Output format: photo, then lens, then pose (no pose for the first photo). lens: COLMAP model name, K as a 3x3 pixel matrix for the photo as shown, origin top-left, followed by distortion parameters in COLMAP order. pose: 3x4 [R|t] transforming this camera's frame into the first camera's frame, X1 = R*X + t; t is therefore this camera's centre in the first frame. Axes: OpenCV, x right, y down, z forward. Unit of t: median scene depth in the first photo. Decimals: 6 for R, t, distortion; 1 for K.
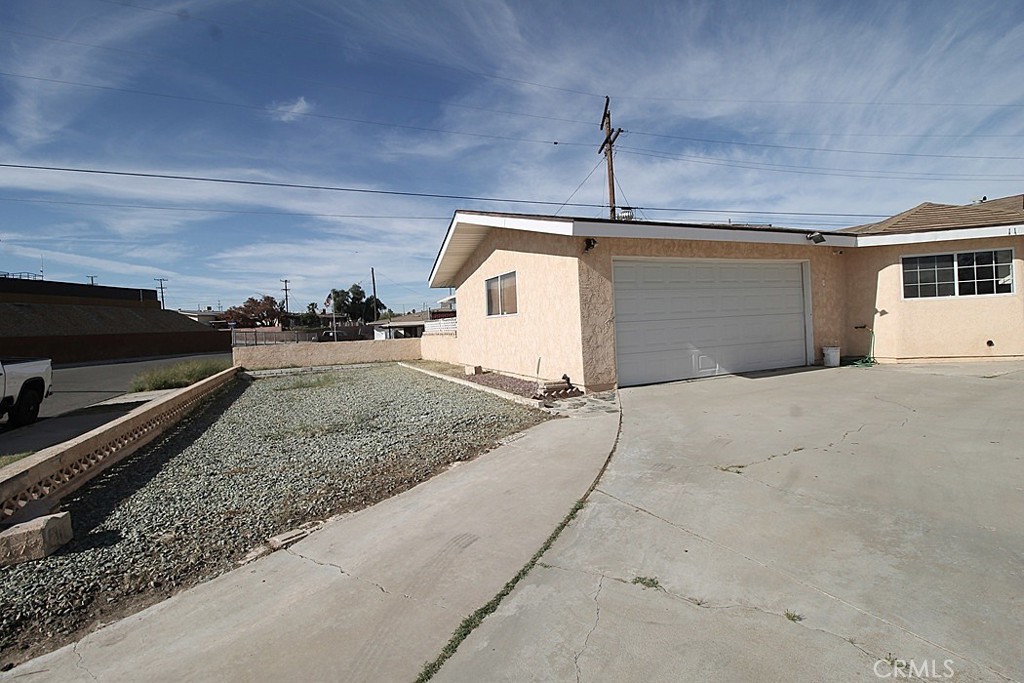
lens RADIAL K [[477.4, 0, 518.2], [0, 477.4, 330.6], [0, 0, 1]] dist [-0.010639, -0.002283]
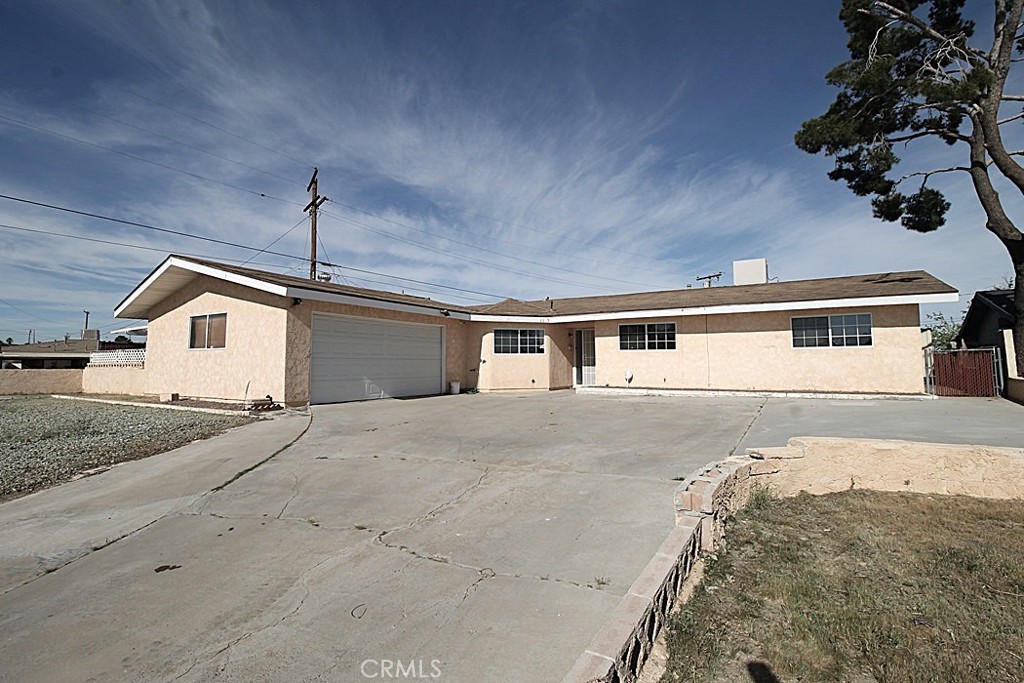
lens RADIAL K [[477.4, 0, 514.0], [0, 477.4, 330.8], [0, 0, 1]] dist [-0.010639, -0.002283]
pose [[0.817358, 0.085200, 0.569795, -0.041571], [-0.027516, 0.993649, -0.109107, 0.014511], [-0.575473, 0.073501, 0.814511, -0.178604]]
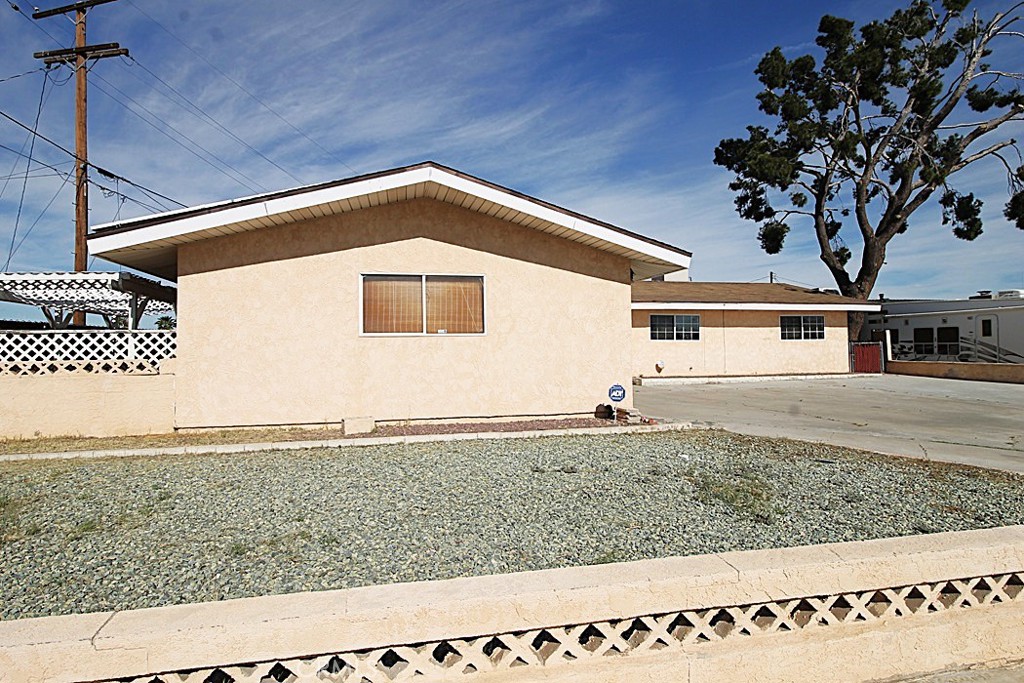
lens RADIAL K [[573.1, 0, 512.8], [0, 573.1, 344.7], [0, 0, 1]] dist [0.005454, 0.000322]
pose [[0.193624, 0.055268, 0.979518, -0.381618], [0.015559, 0.998113, -0.059393, 0.015526], [-0.980952, 0.026740, 0.192399, 0.349627]]
